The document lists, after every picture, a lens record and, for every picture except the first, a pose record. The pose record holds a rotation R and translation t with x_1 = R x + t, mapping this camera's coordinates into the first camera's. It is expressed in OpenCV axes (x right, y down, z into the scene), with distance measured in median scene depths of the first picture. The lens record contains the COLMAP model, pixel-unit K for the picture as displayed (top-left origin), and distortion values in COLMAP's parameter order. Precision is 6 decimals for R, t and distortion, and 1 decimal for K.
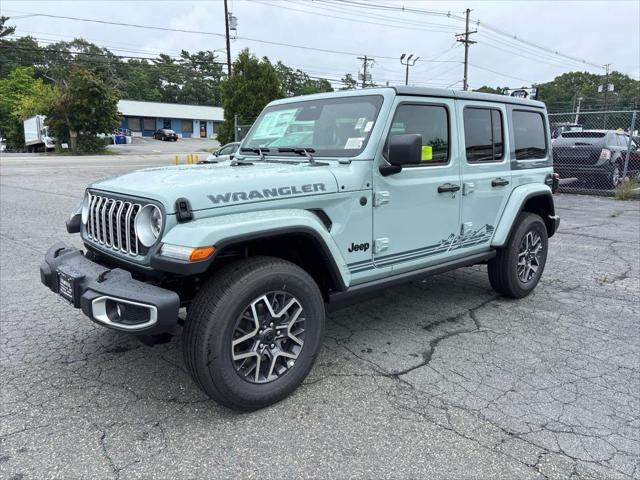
lens RADIAL K [[497.9, 0, 311.4], [0, 497.9, 243.4], [0, 0, 1]] dist [0.126777, -0.006176]
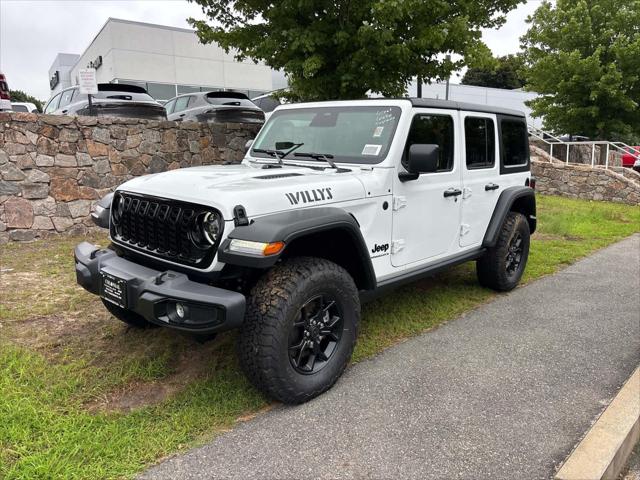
lens RADIAL K [[497.9, 0, 319.3], [0, 497.9, 244.7], [0, 0, 1]] dist [0.126777, -0.006176]
pose [[0.993976, -0.003588, 0.109540, -0.153676], [0.001552, 0.999825, 0.018668, -0.019674], [-0.109588, -0.018386, 0.993807, -0.060527]]
